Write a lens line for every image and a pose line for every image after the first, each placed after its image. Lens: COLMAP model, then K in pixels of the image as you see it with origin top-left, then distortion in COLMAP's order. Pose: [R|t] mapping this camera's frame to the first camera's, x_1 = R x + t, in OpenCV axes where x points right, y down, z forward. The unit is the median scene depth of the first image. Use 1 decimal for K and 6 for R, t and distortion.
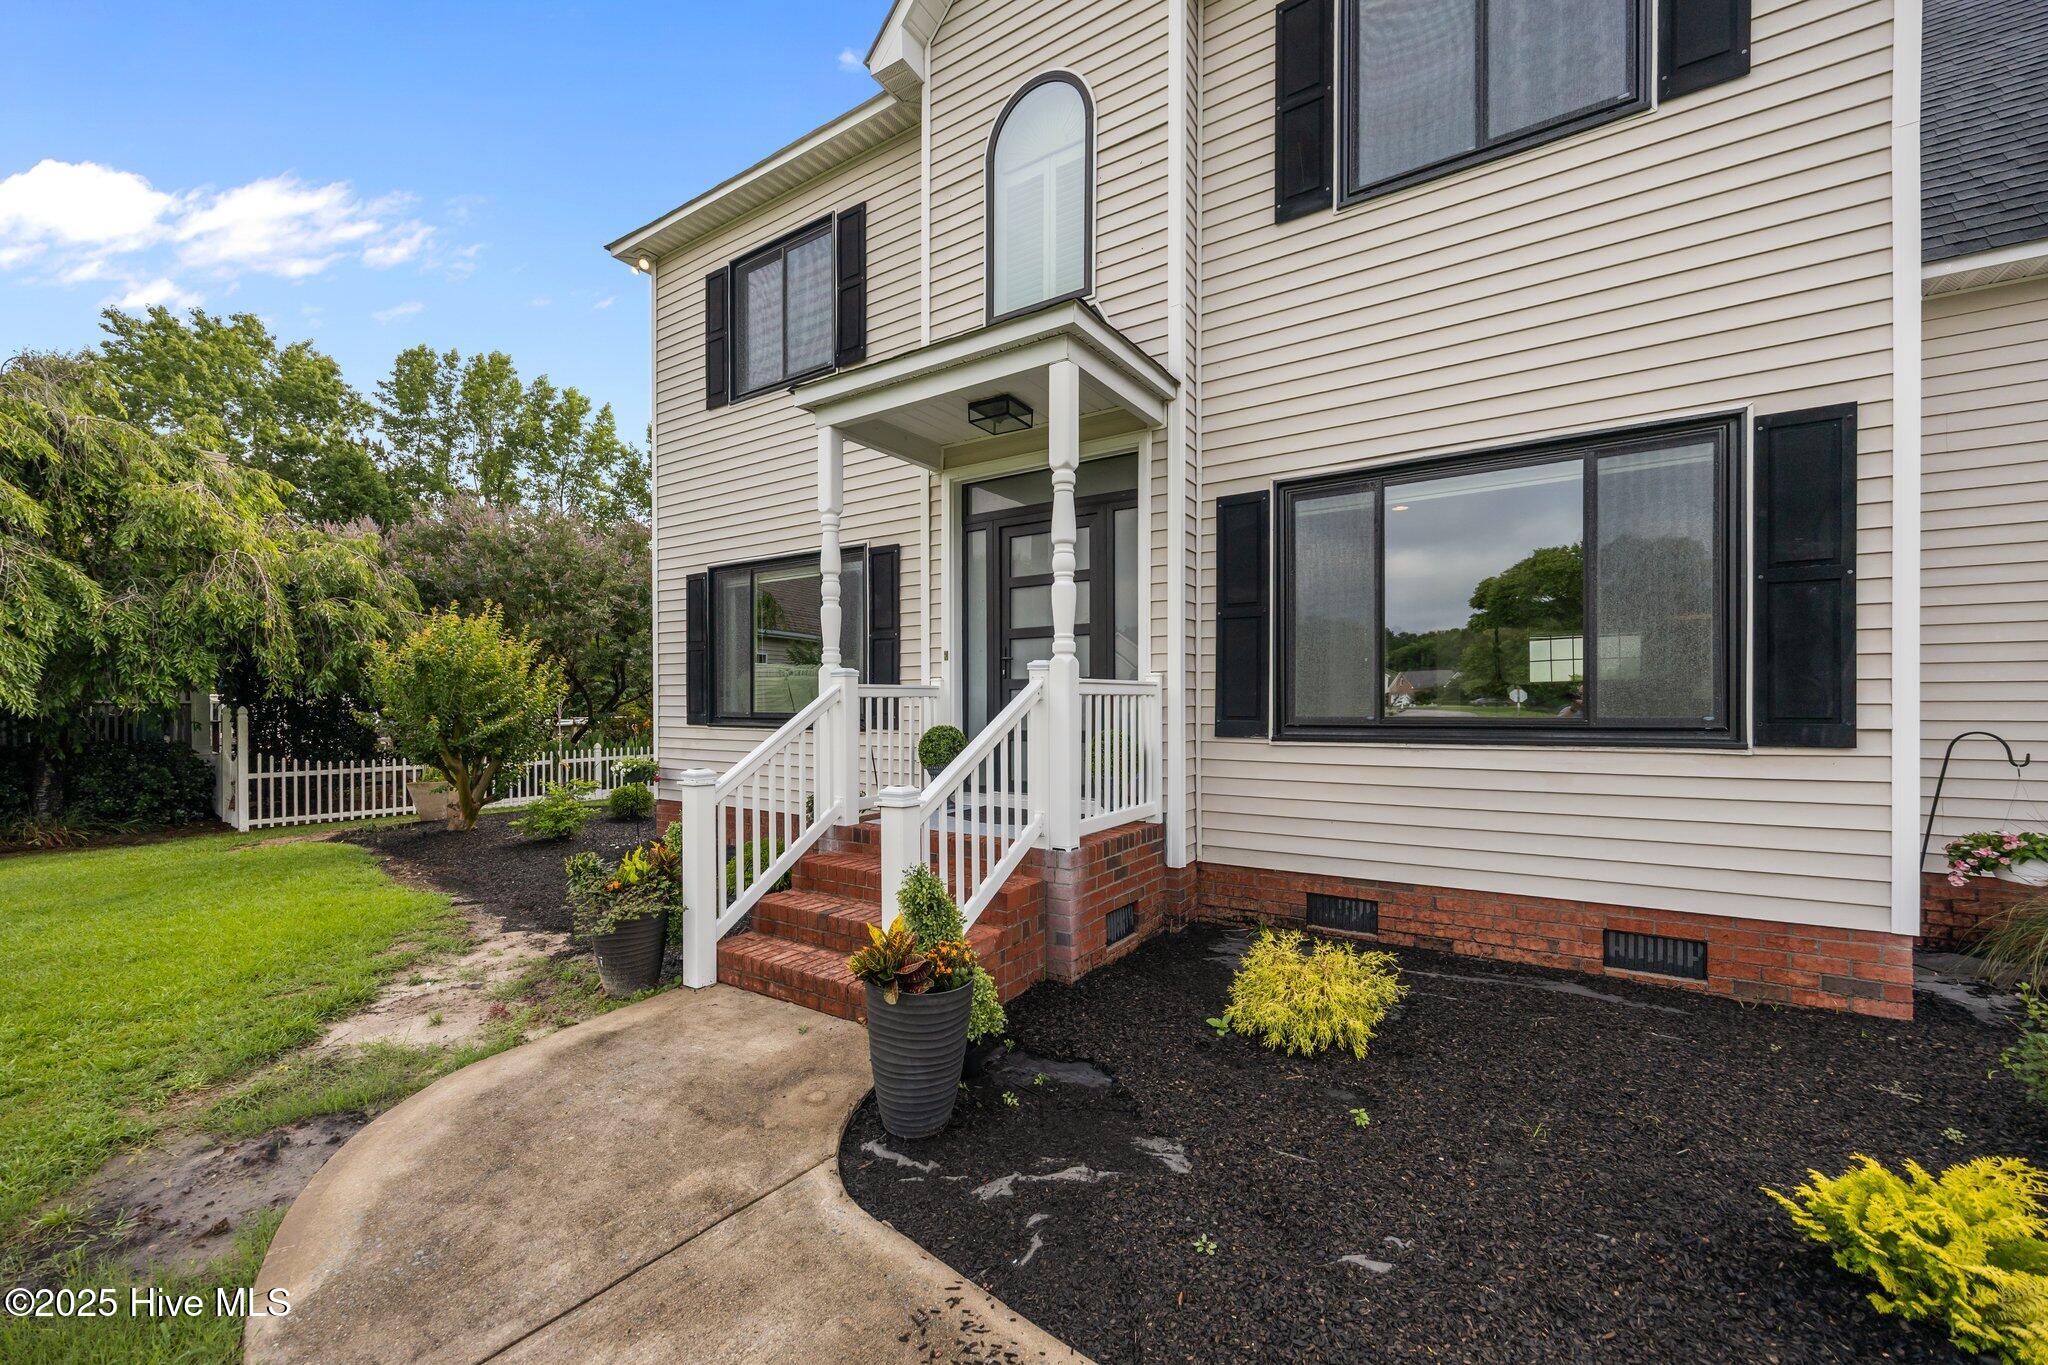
lens RADIAL K [[820.7, 0, 1023.4], [0, 820.7, 706.4], [0, 0, 1]] dist [-0.019830, 0.000023]
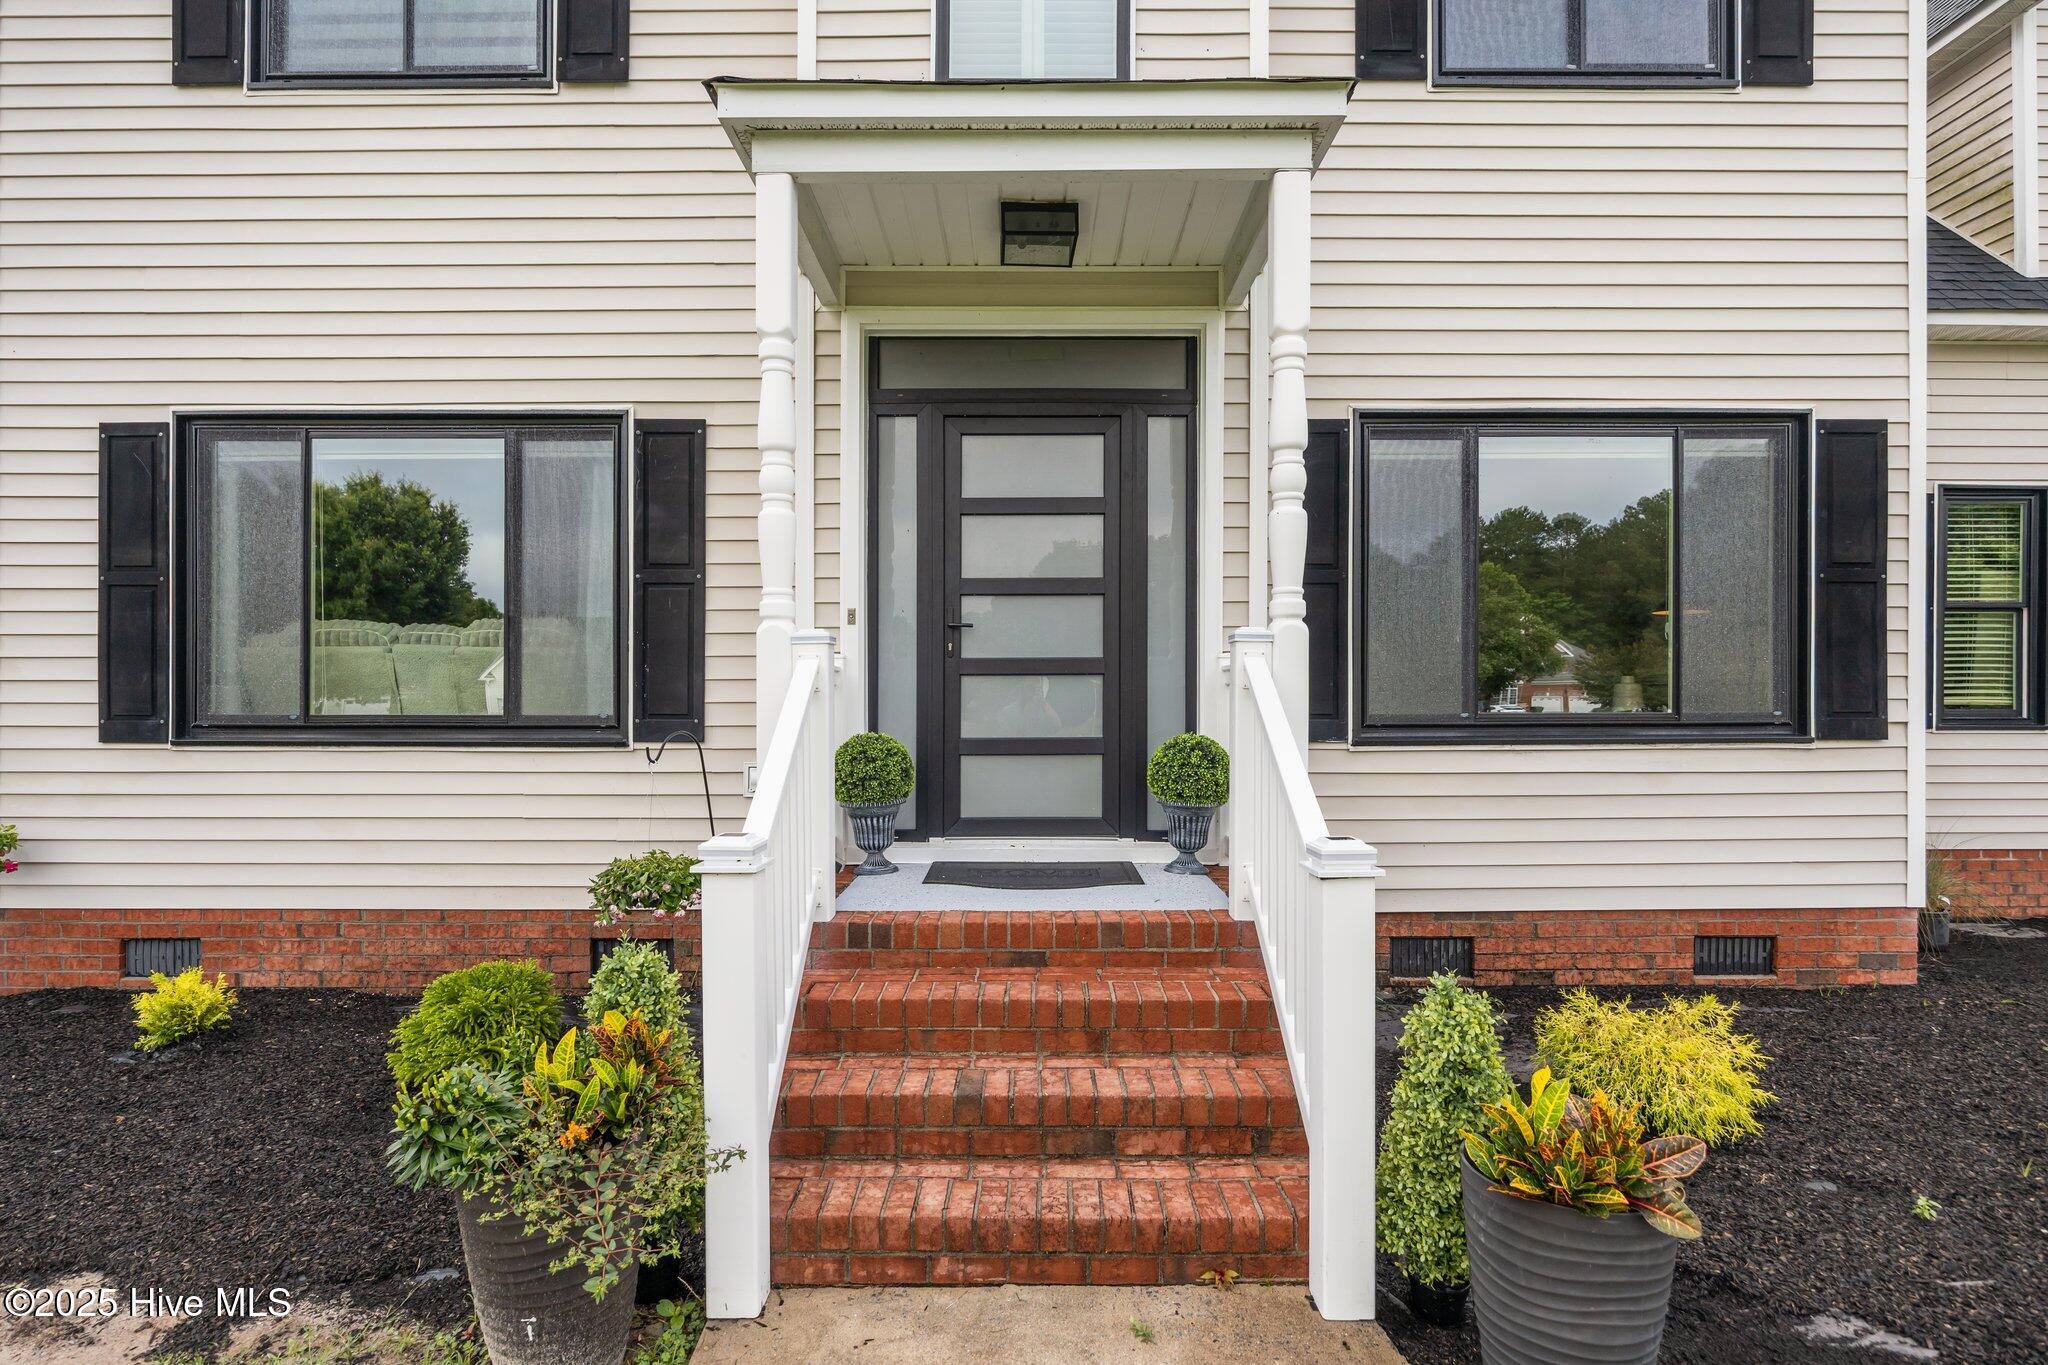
lens RADIAL K [[1024.2, 0, 1025.9], [0, 1024.2, 710.1], [0, 0, 1]] dist [-0.018890, -0.000718]
pose [[0.827257, 0.000068, 0.561824, -0.581145], [0.001316, 0.999997, -0.002060, 0.011418], [-0.561822, 0.002443, 0.827255, 0.444769]]
